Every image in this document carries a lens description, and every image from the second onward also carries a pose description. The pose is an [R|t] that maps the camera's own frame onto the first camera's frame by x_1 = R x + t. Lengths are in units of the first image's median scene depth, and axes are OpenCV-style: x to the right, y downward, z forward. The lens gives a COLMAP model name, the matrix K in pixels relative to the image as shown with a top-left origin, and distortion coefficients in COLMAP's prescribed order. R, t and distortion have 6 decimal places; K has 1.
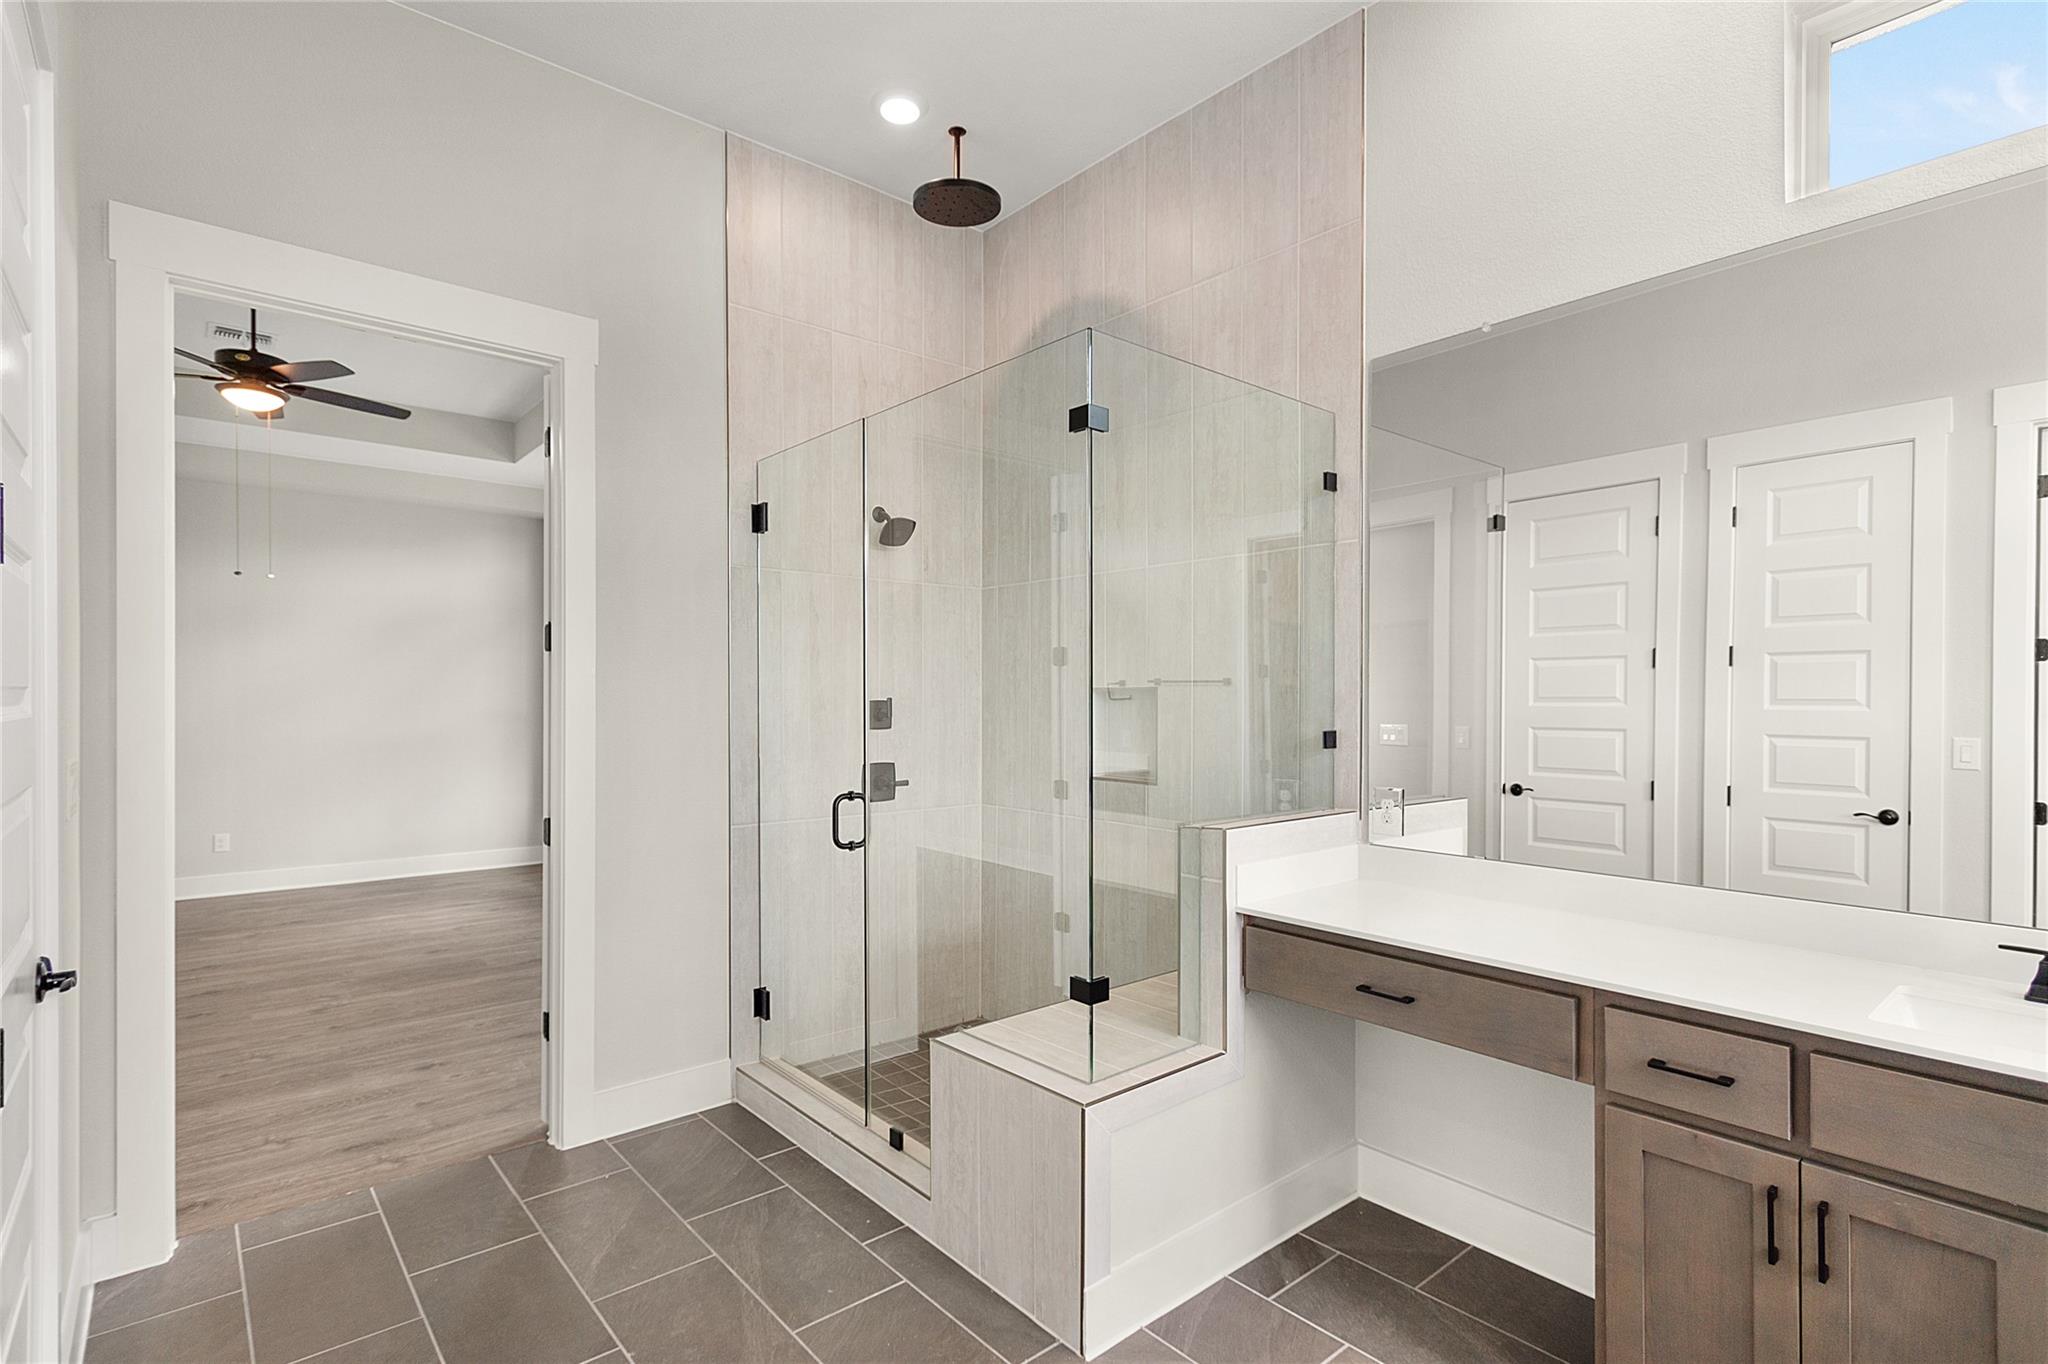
lens RADIAL K [[964.7, 0, 1019.1], [0, 964.7, 695.3], [0, 0, 1]] dist [0.015756, -0.006997]
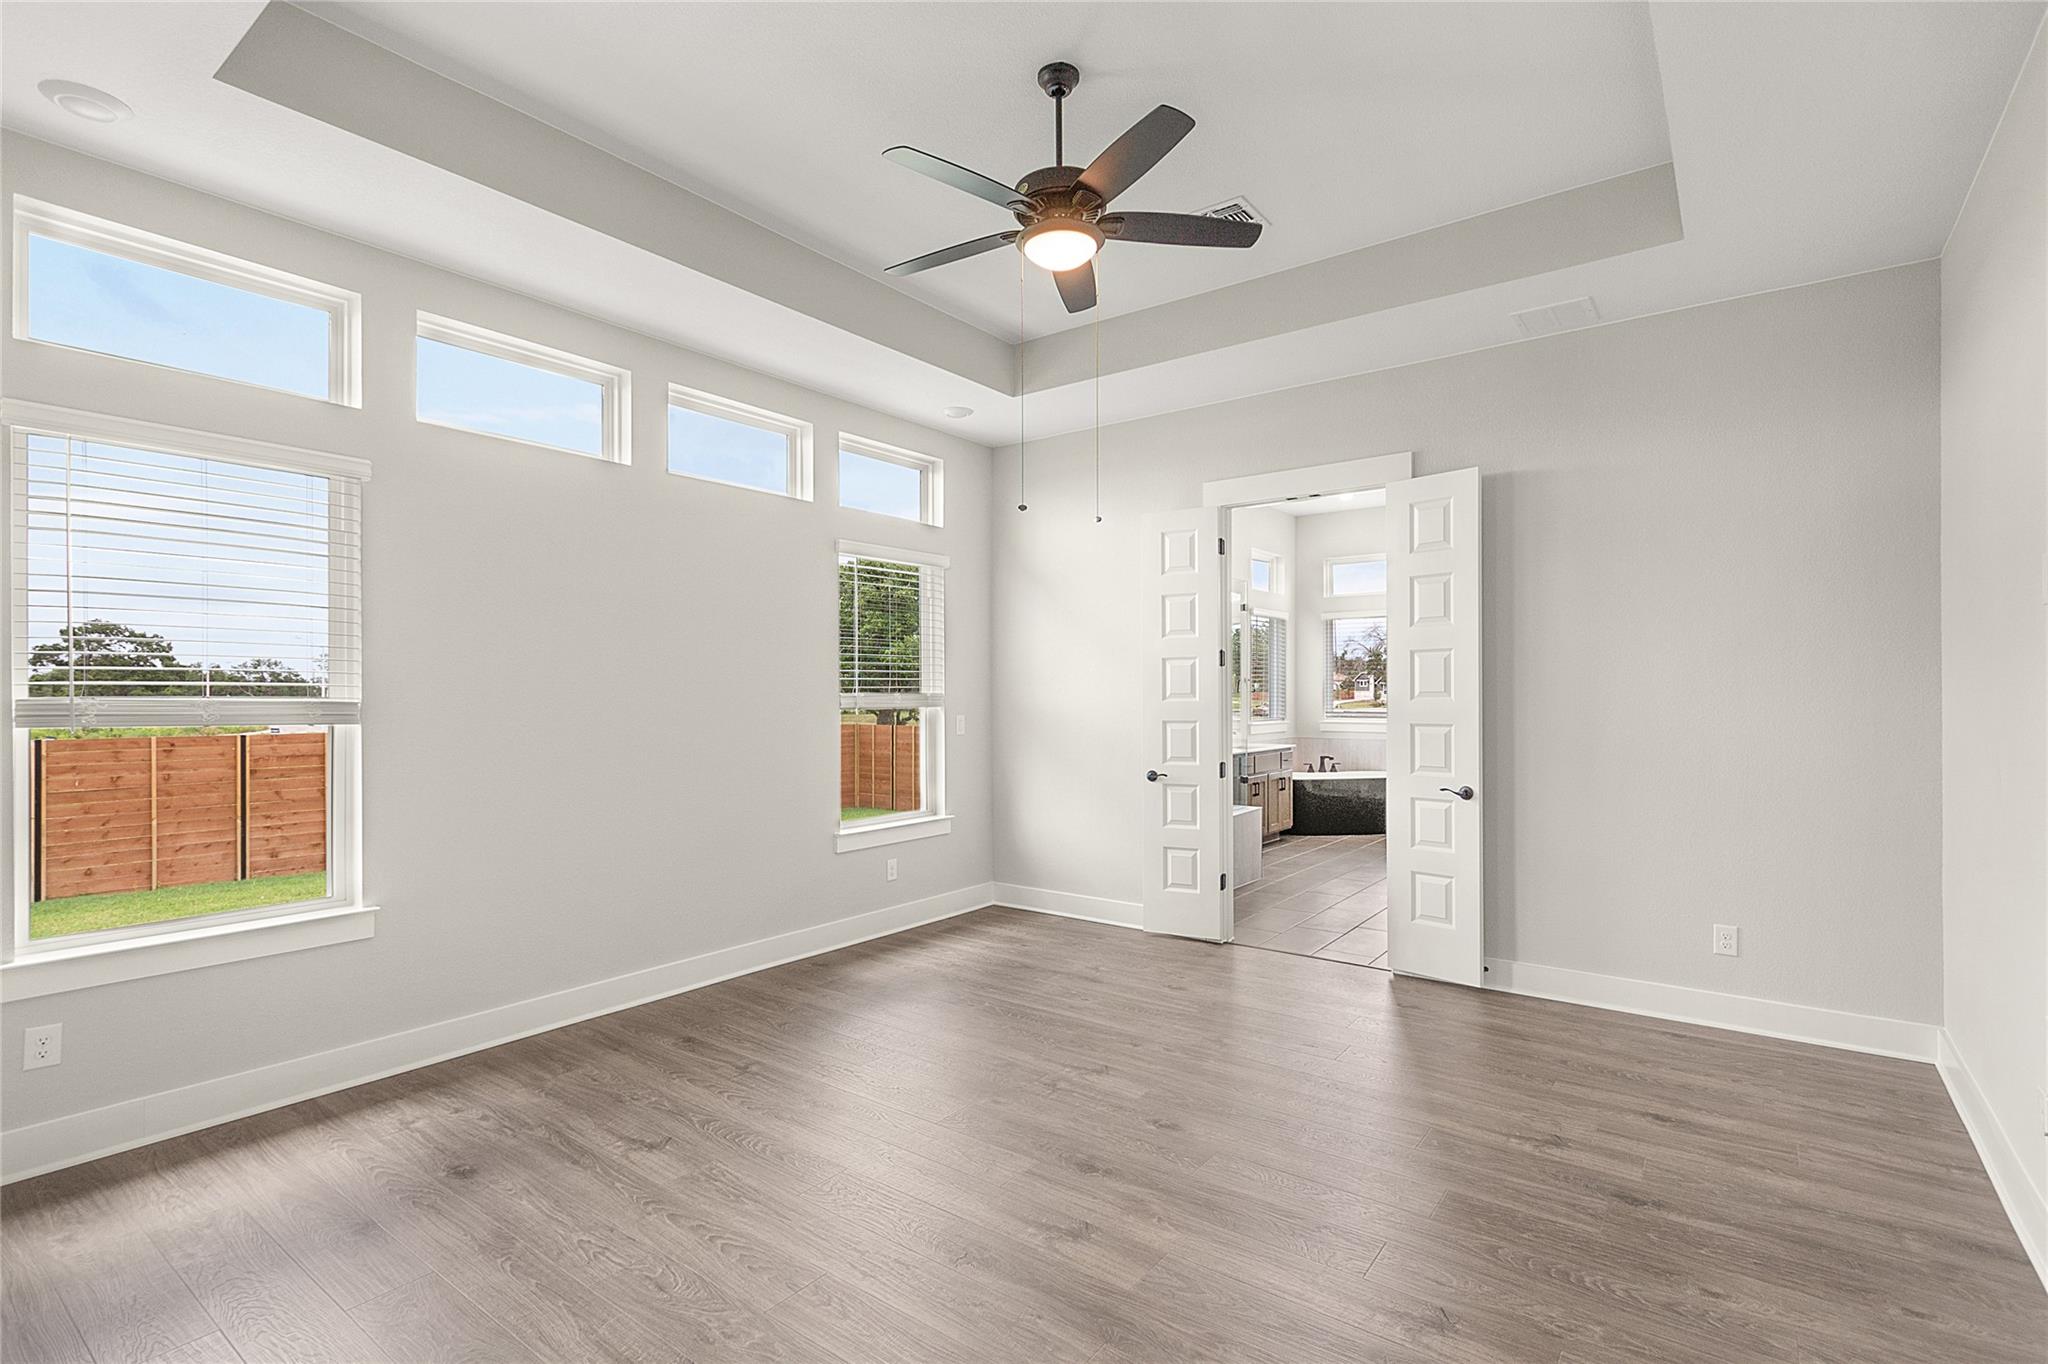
lens RADIAL K [[964.7, 0, 1019.1], [0, 964.7, 695.3], [0, 0, 1]] dist [0.015756, -0.006997]
pose [[-0.216702, -0.003132, 0.976233, -1.577517], [0.003854, 0.999984, 0.004064, 0.007489], [-0.976230, 0.004643, -0.216686, 1.310842]]
